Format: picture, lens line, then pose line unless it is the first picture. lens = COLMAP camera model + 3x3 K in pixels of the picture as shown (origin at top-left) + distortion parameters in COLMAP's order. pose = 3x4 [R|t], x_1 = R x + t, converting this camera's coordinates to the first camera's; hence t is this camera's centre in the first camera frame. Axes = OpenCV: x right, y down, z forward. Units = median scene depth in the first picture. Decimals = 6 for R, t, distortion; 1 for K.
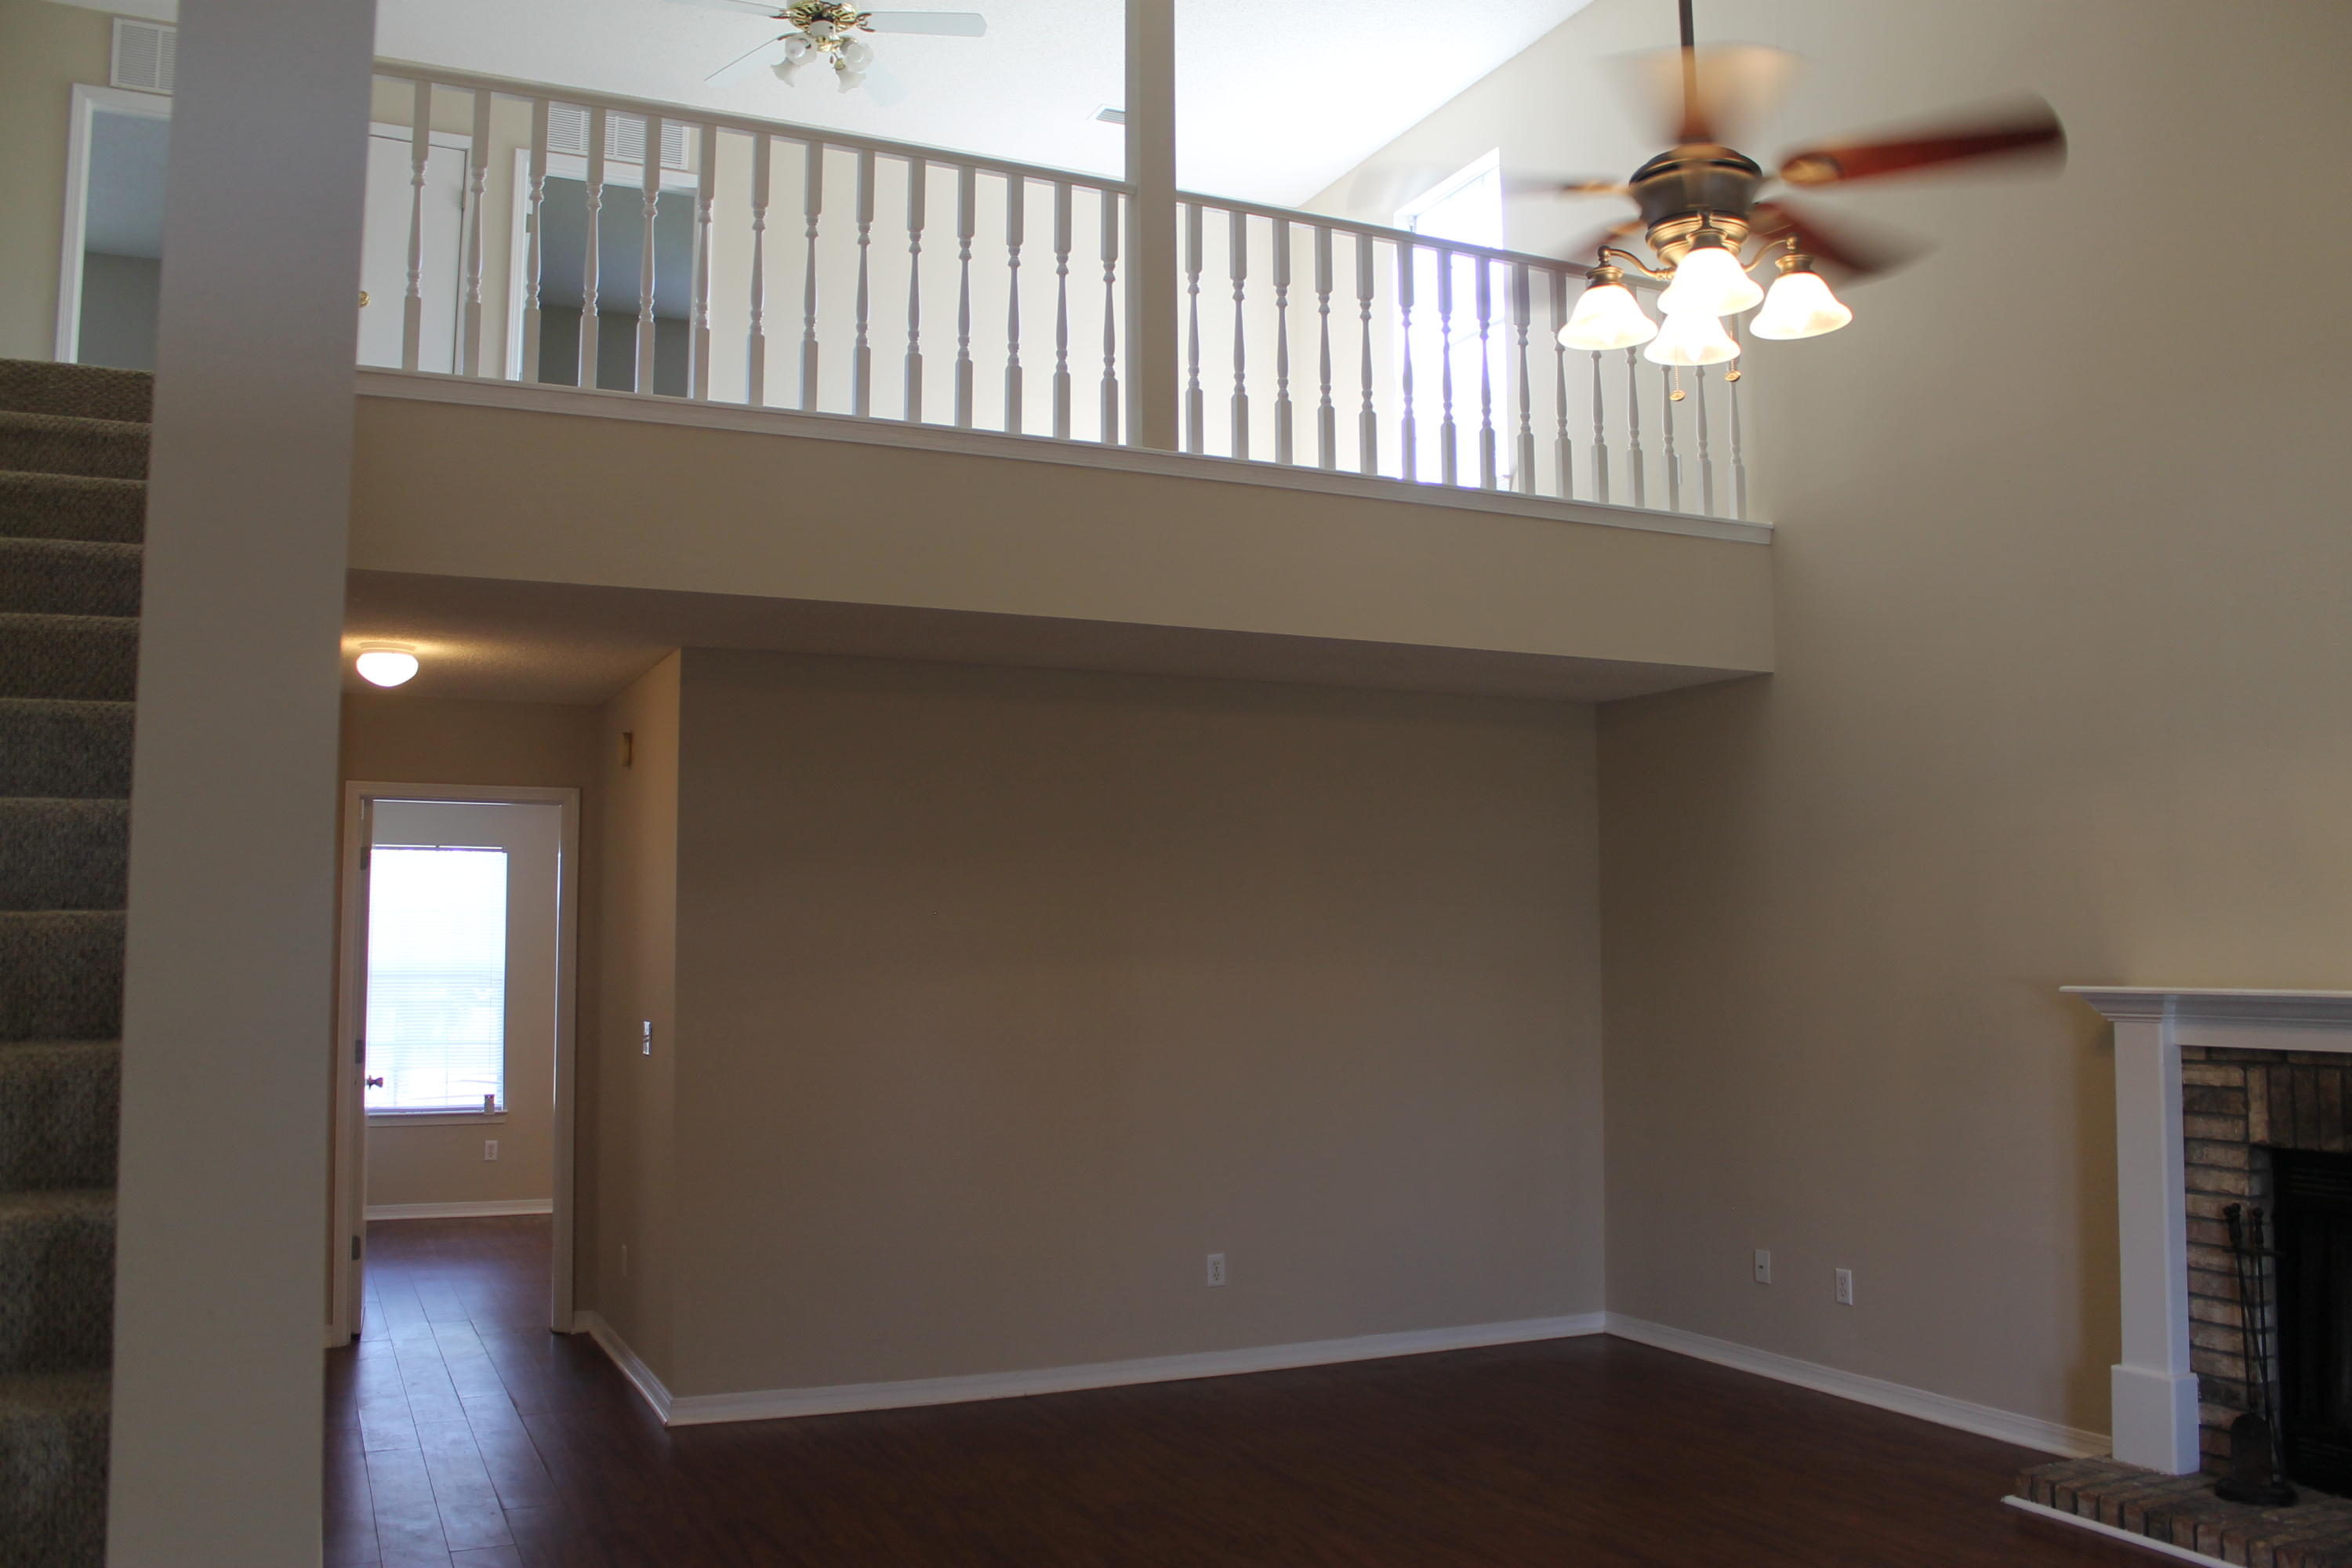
lens RADIAL K [[1963.0, 0, 1201.2], [0, 1963.0, 765.2], [0, 0, 1]] dist [-0.164015, 0.146740]
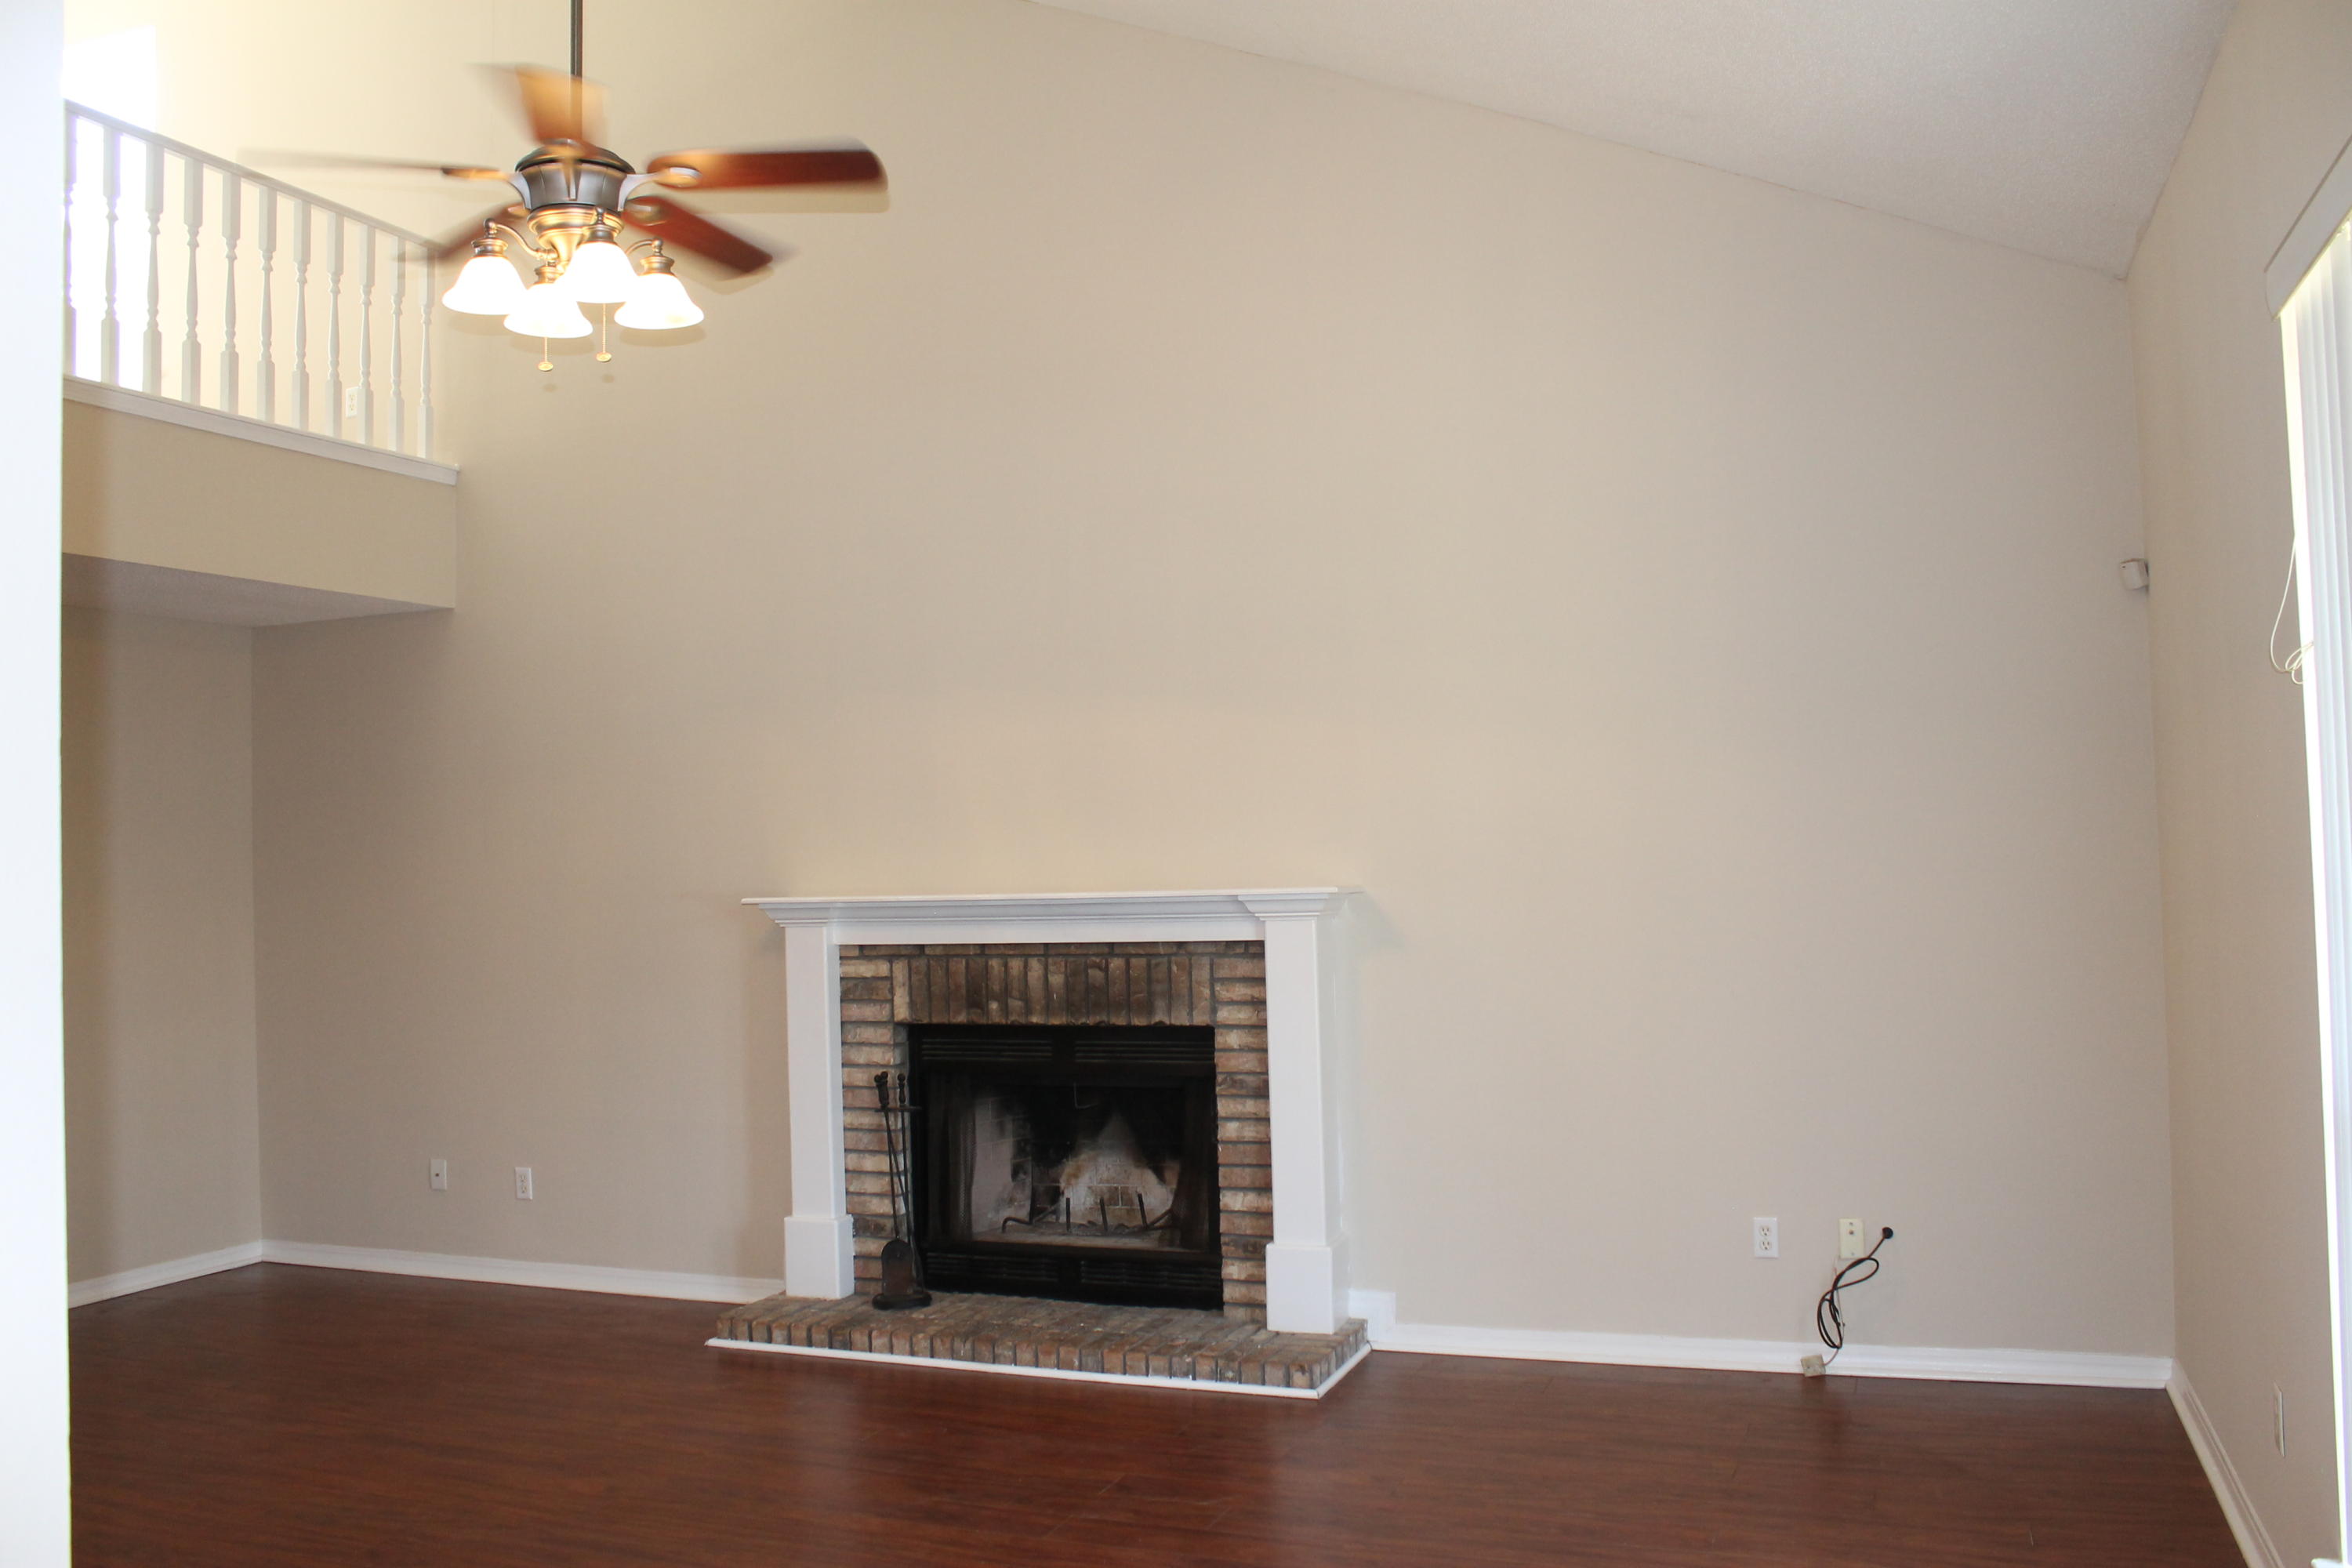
lens RADIAL K [[1963.0, 0, 1201.2], [0, 1963.0, 765.2], [0, 0, 1]] dist [-0.164015, 0.146740]
pose [[0.724622, 0.010103, 0.689073, -0.169616], [-0.035967, 0.999084, 0.023174, -0.001999], [-0.688208, -0.041576, 0.724321, -0.043815]]
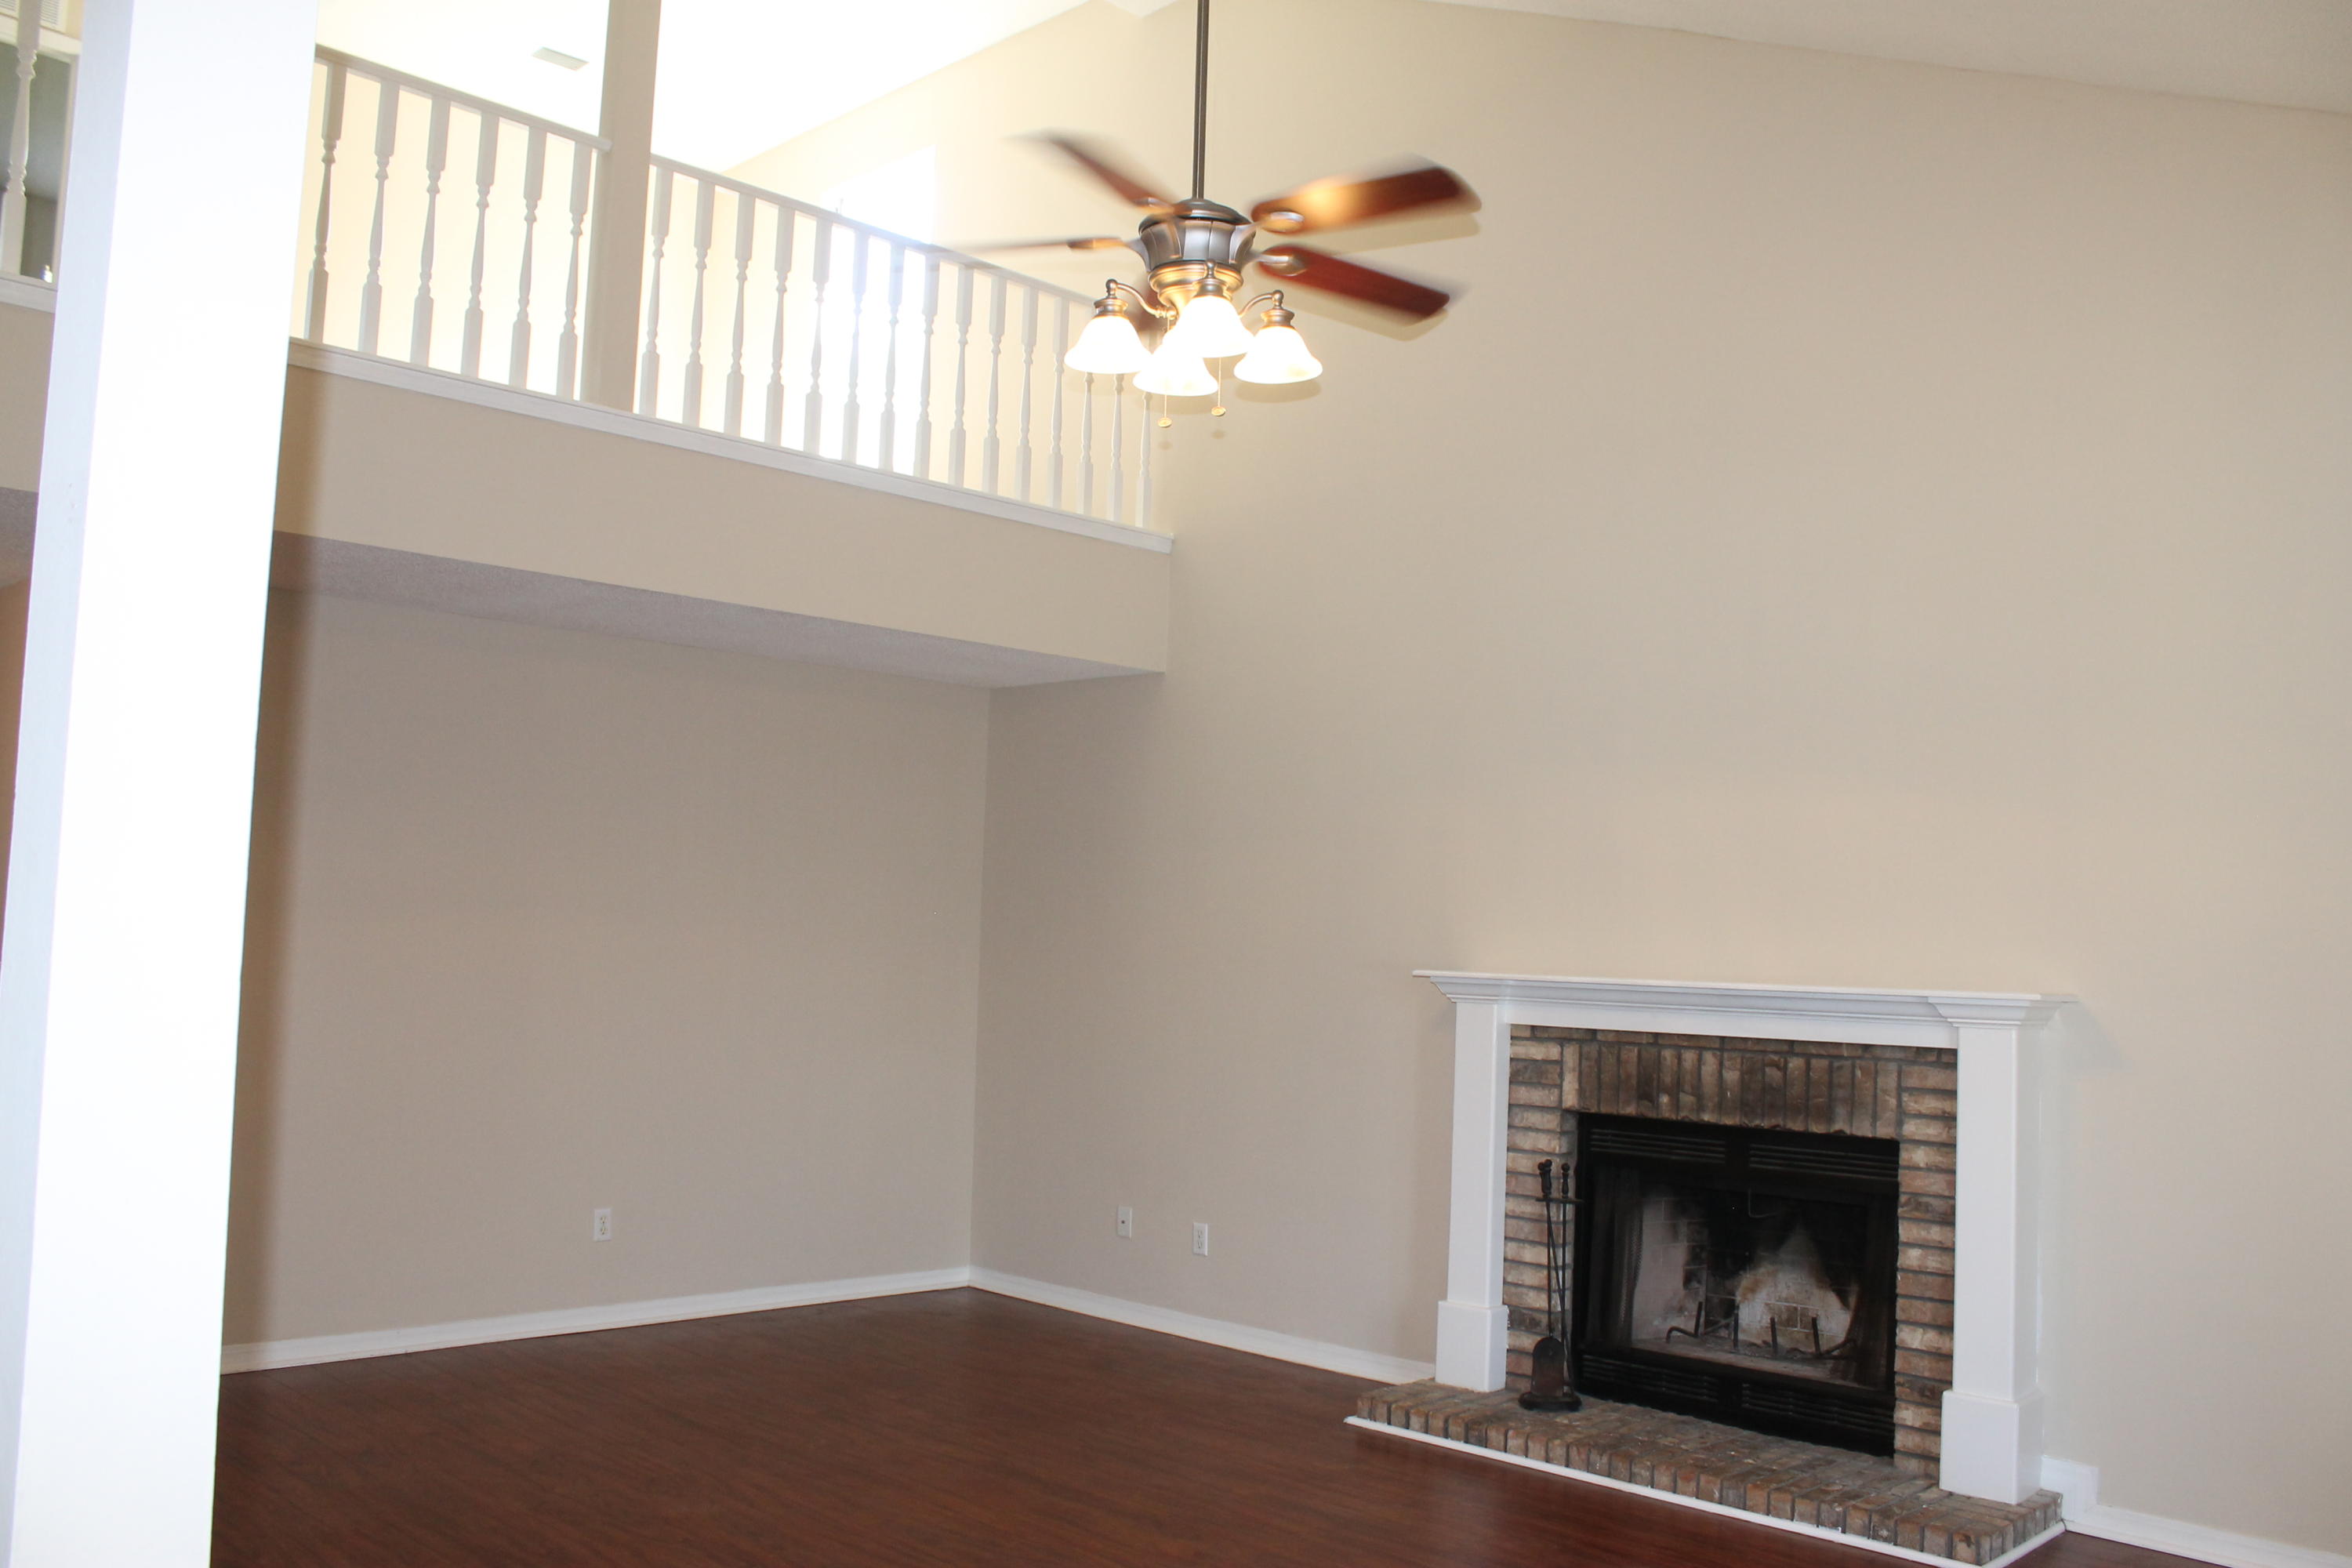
lens RADIAL K [[1963.0, 0, 1201.2], [0, 1963.0, 765.2], [0, 0, 1]] dist [-0.164015, 0.146740]
pose [[0.937400, 0.060236, 0.343006, -0.077193], [-0.064570, 0.997912, 0.001219, 0.001527], [-0.342216, -0.023290, 0.939332, -0.046892]]
